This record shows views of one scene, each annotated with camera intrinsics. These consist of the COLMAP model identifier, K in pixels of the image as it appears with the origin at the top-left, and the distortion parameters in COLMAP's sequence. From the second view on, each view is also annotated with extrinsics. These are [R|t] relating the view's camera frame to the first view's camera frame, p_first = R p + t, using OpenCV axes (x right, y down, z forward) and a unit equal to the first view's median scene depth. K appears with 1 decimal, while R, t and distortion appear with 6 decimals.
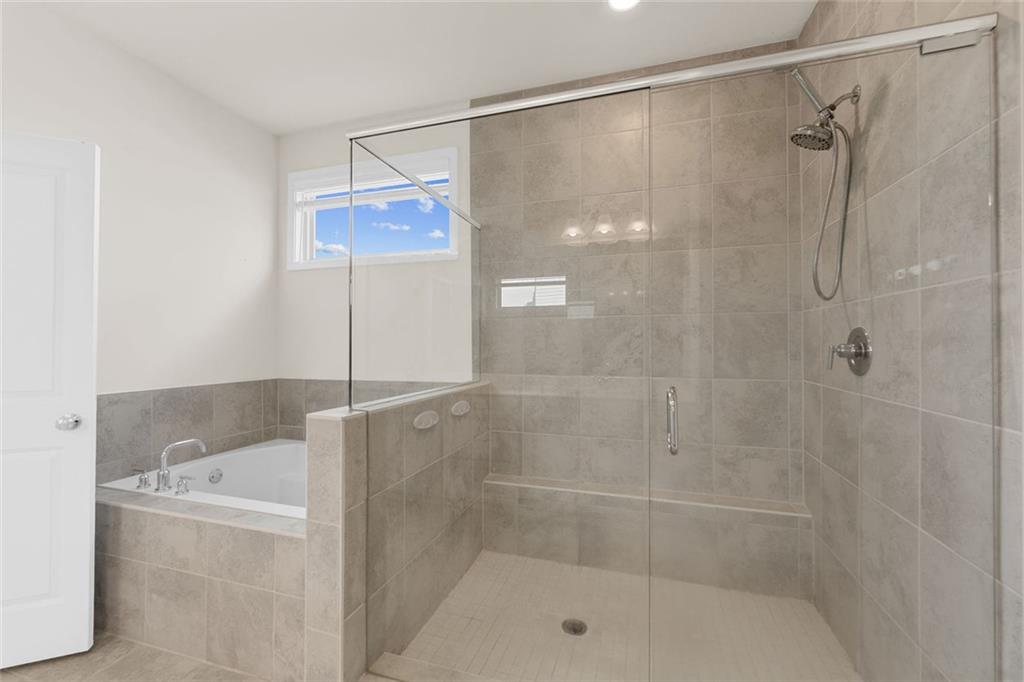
lens RADIAL K [[413.4, 0, 512.0], [0, 413.4, 341.0], [0, 0, 1]] dist [-0.002491, -0.000271]
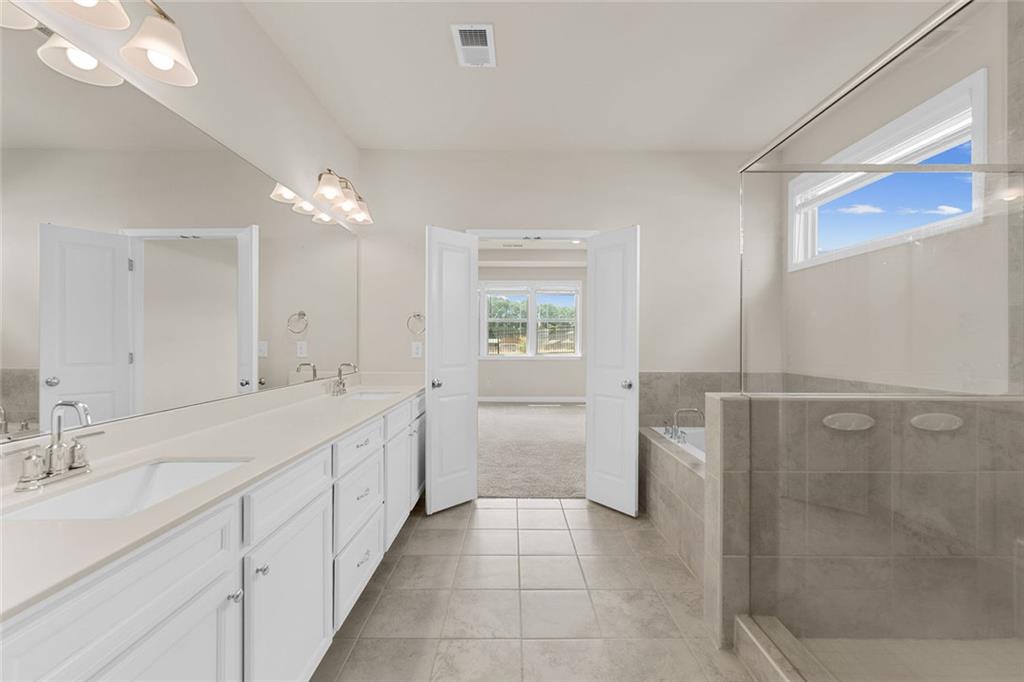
lens RADIAL K [[413.4, 0, 512.0], [0, 413.4, 341.0], [0, 0, 1]] dist [-0.002491, -0.000271]
pose [[0.291082, -0.000973, -0.956698, 0.465853], [0.008139, 0.999966, 0.001460, 0.000025], [0.956663, -0.008211, 0.291080, -0.000515]]
